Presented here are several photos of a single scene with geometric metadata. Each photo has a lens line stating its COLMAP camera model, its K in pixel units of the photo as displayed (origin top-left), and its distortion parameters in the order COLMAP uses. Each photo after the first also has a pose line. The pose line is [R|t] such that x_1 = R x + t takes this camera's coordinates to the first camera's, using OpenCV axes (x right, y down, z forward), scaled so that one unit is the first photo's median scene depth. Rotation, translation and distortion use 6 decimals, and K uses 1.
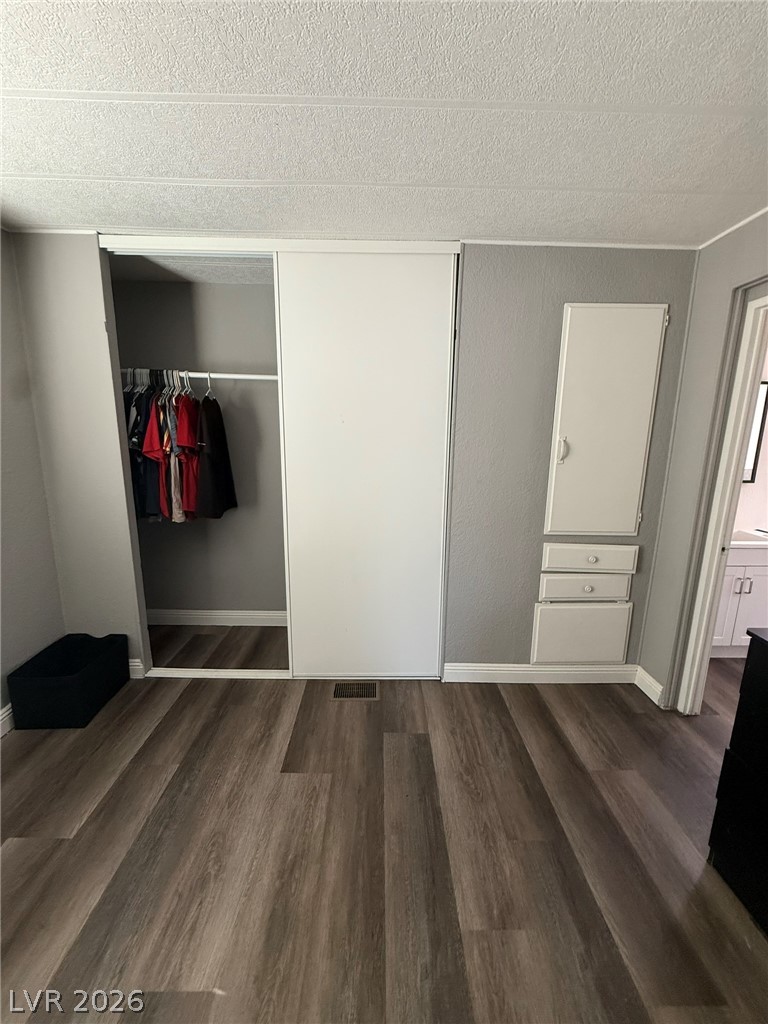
lens RADIAL K [[409.4, 0, 387.6], [0, 409.4, 505.4], [0, 0, 1]] dist [-0.001198, 0.000351]
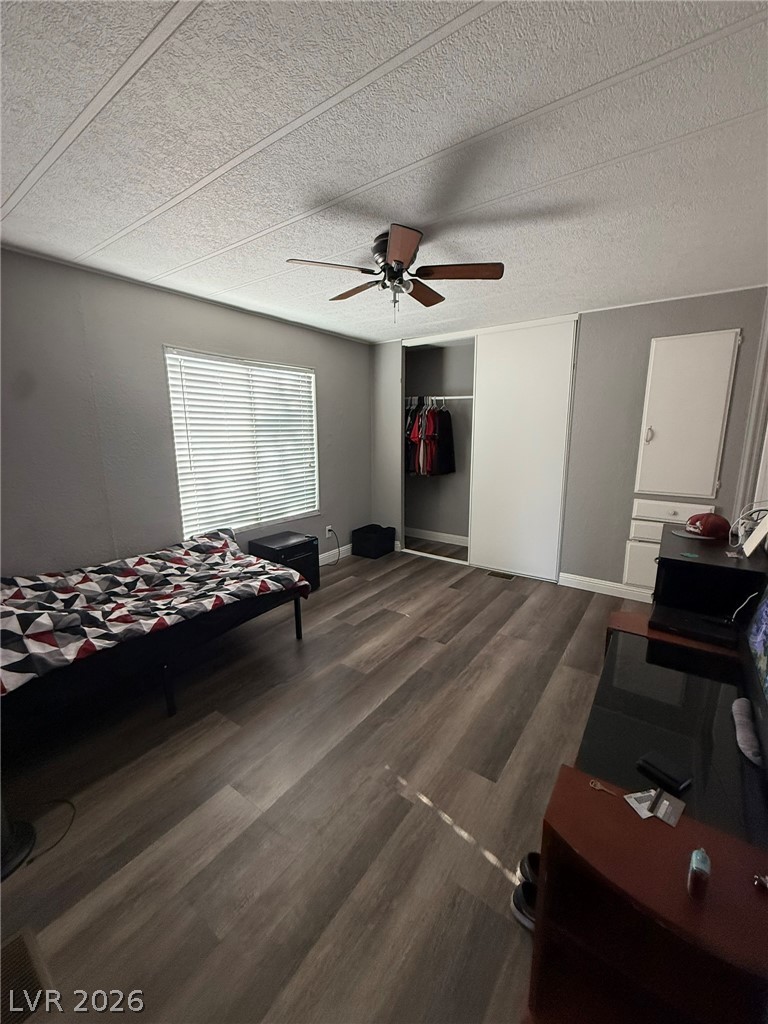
lens RADIAL K [[409.4, 0, 377.3], [0, 409.4, 504.8], [0, 0, 1]] dist [-0.001198, 0.000351]
pose [[0.796598, 0.092939, -0.597322, 0.515612], [-0.097521, 0.994926, 0.024748, 0.163067], [0.596591, 0.038537, 0.801620, -0.714965]]
